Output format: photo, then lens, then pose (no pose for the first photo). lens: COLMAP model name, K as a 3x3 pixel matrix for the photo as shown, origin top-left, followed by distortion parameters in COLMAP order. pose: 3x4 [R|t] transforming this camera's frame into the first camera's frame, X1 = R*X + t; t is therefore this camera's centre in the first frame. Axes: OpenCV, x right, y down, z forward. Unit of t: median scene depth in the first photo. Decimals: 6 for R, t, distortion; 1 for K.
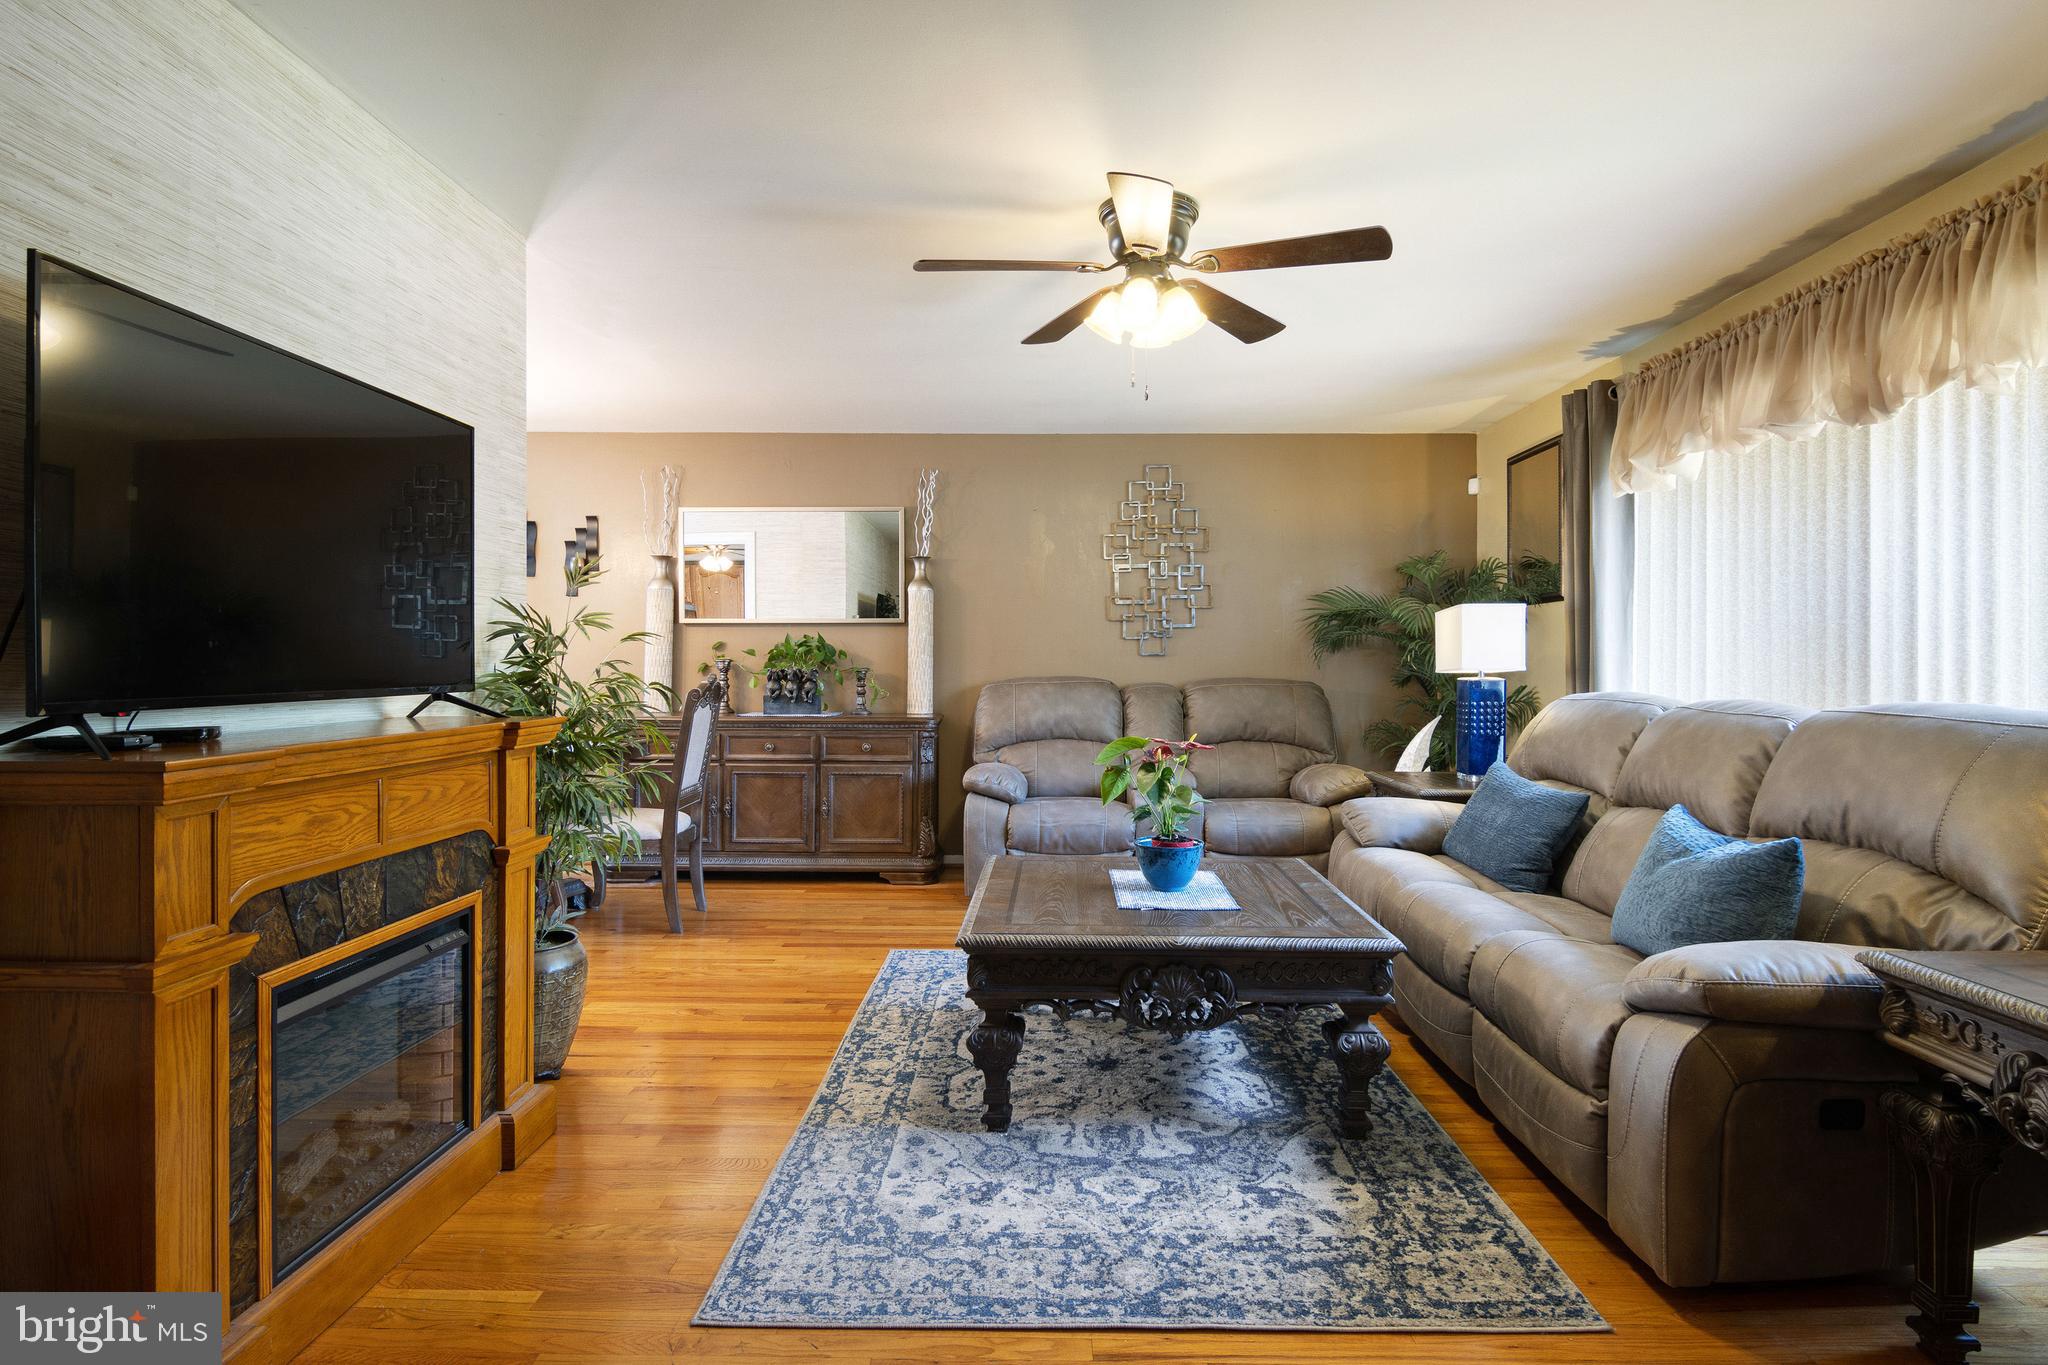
lens RADIAL K [[1038.1, 0, 1033.3], [0, 1038.1, 663.7], [0, 0, 1]] dist [-0.001401, -0.001161]
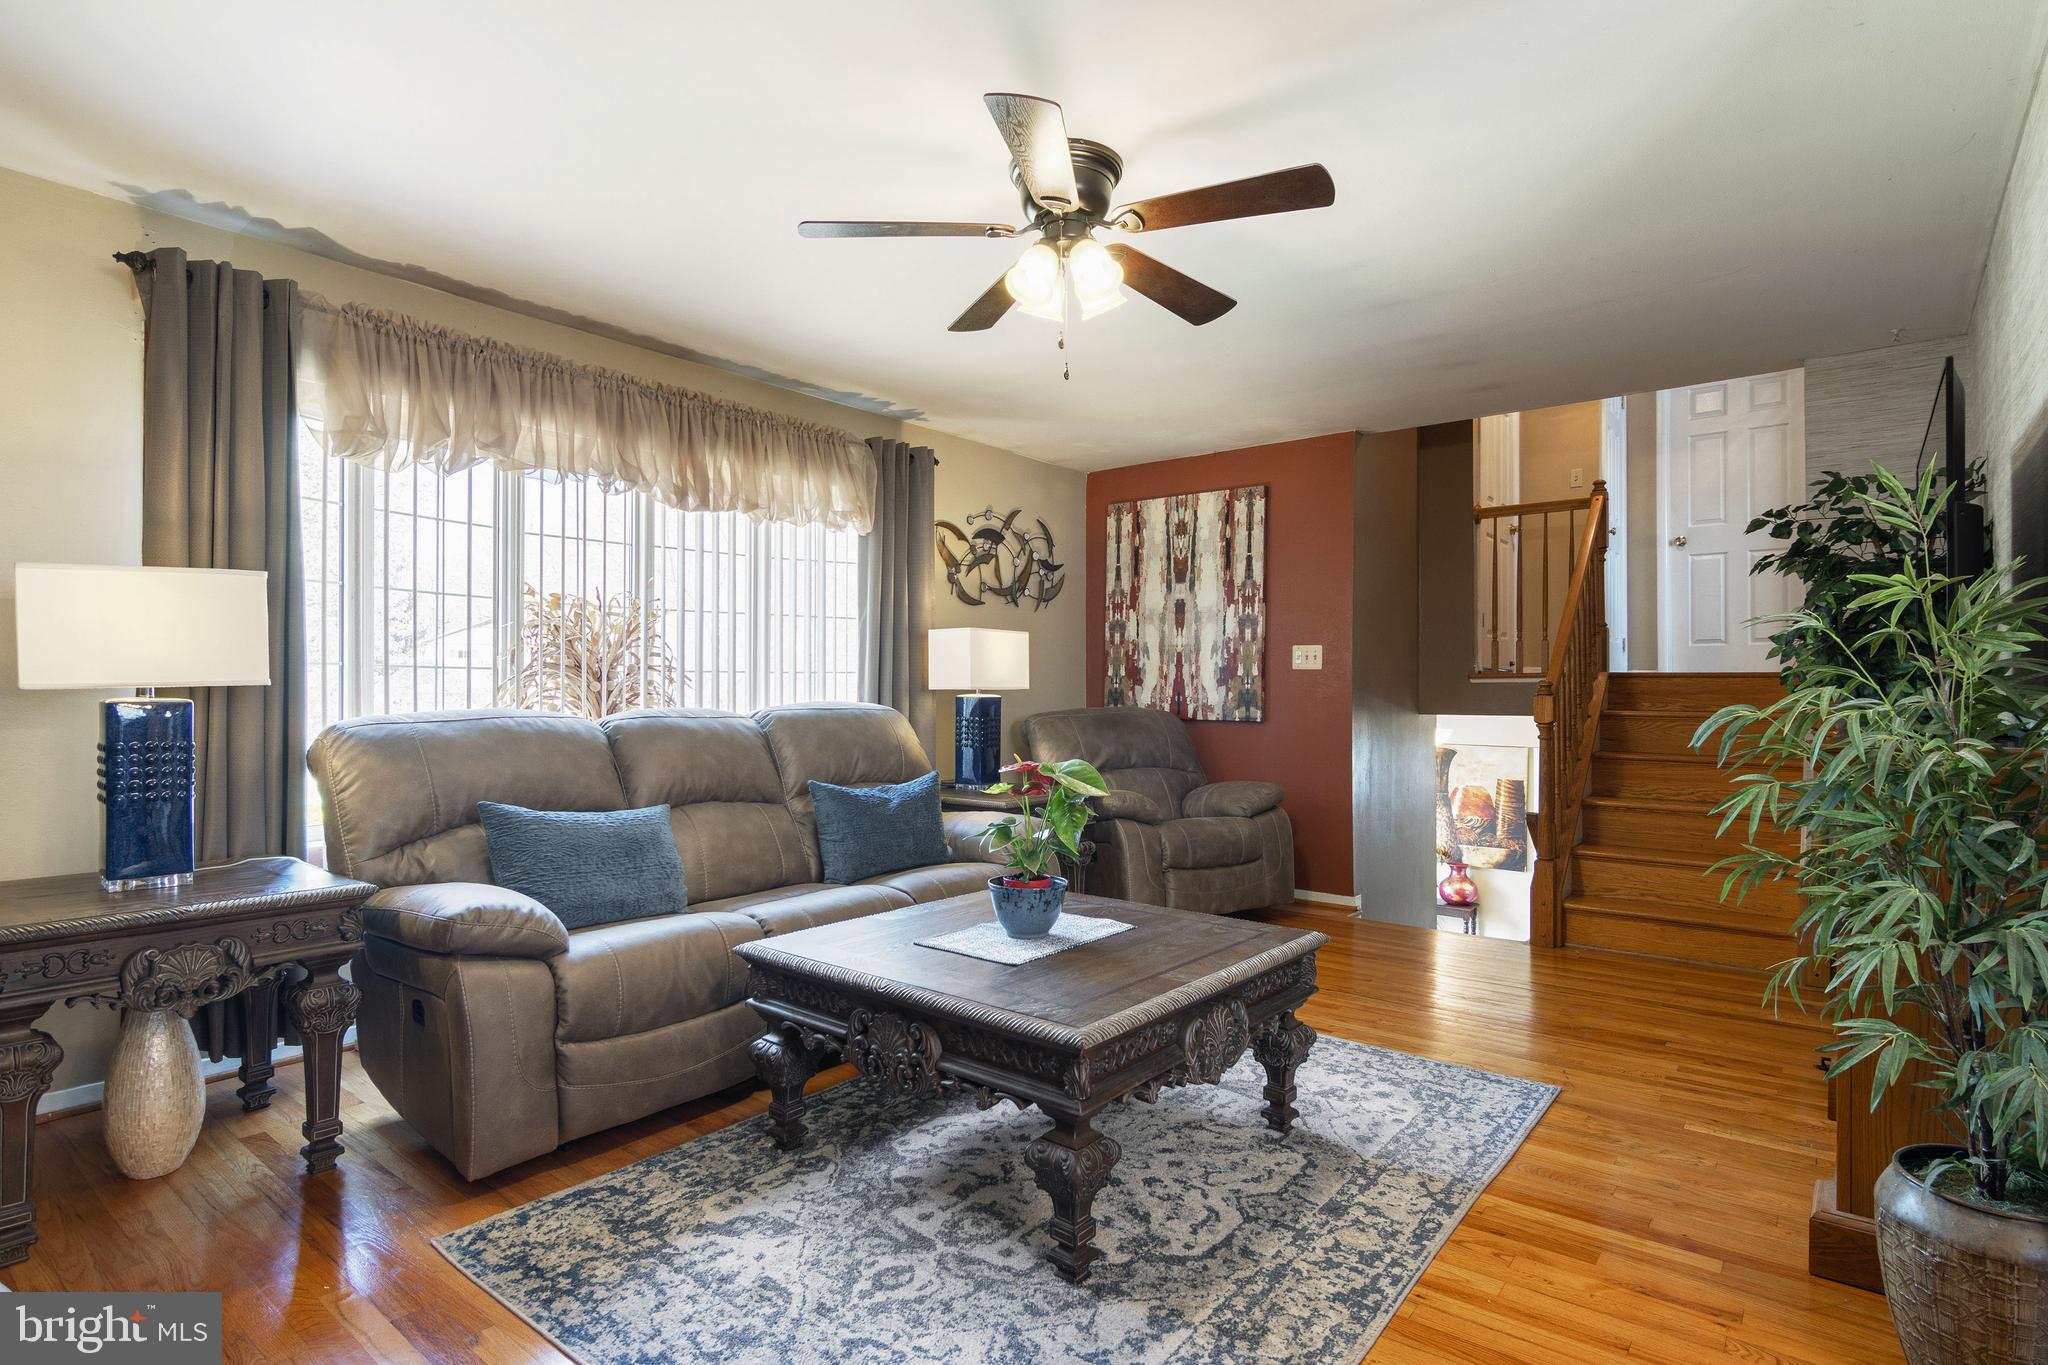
lens RADIAL K [[1038.1, 0, 1033.3], [0, 1038.1, 663.7], [0, 0, 1]] dist [-0.001401, -0.001161]
pose [[-0.791293, 0.008925, 0.611372, -0.346913], [-0.002959, 0.999826, -0.018426, 0.005101], [-0.611430, -0.016389, -0.791129, 1.440404]]
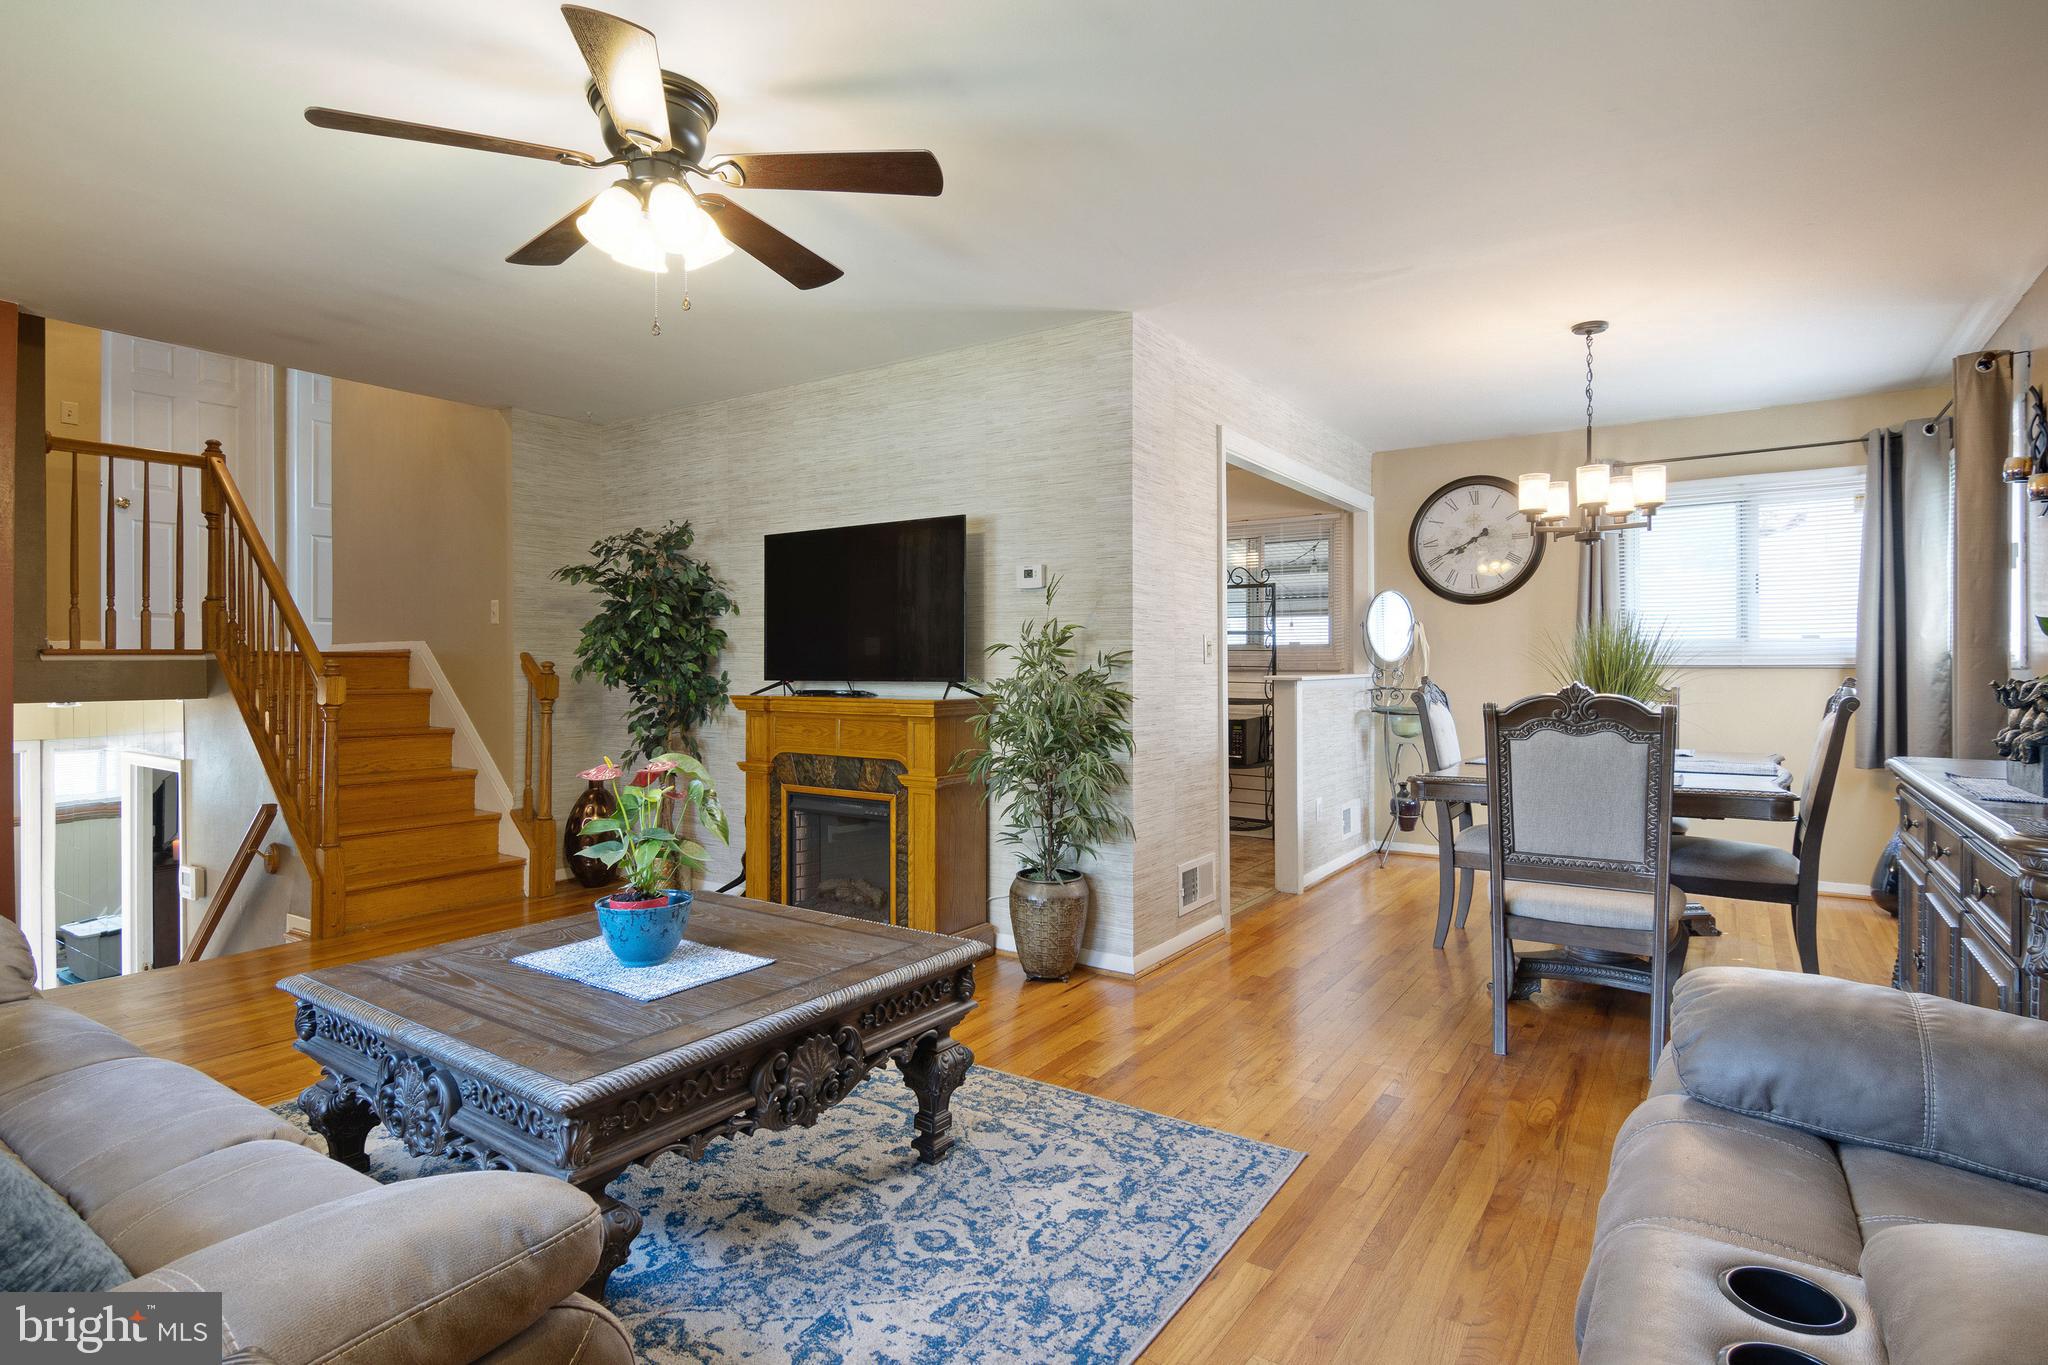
lens RADIAL K [[1038.1, 0, 1033.3], [0, 1038.1, 663.7], [0, 0, 1]] dist [-0.001401, -0.001161]
pose [[-0.547211, -0.004032, -0.836985, 0.518589], [-0.004735, 0.999987, -0.001721, 0.000815], [0.836981, 0.003021, -0.547223, 1.405123]]
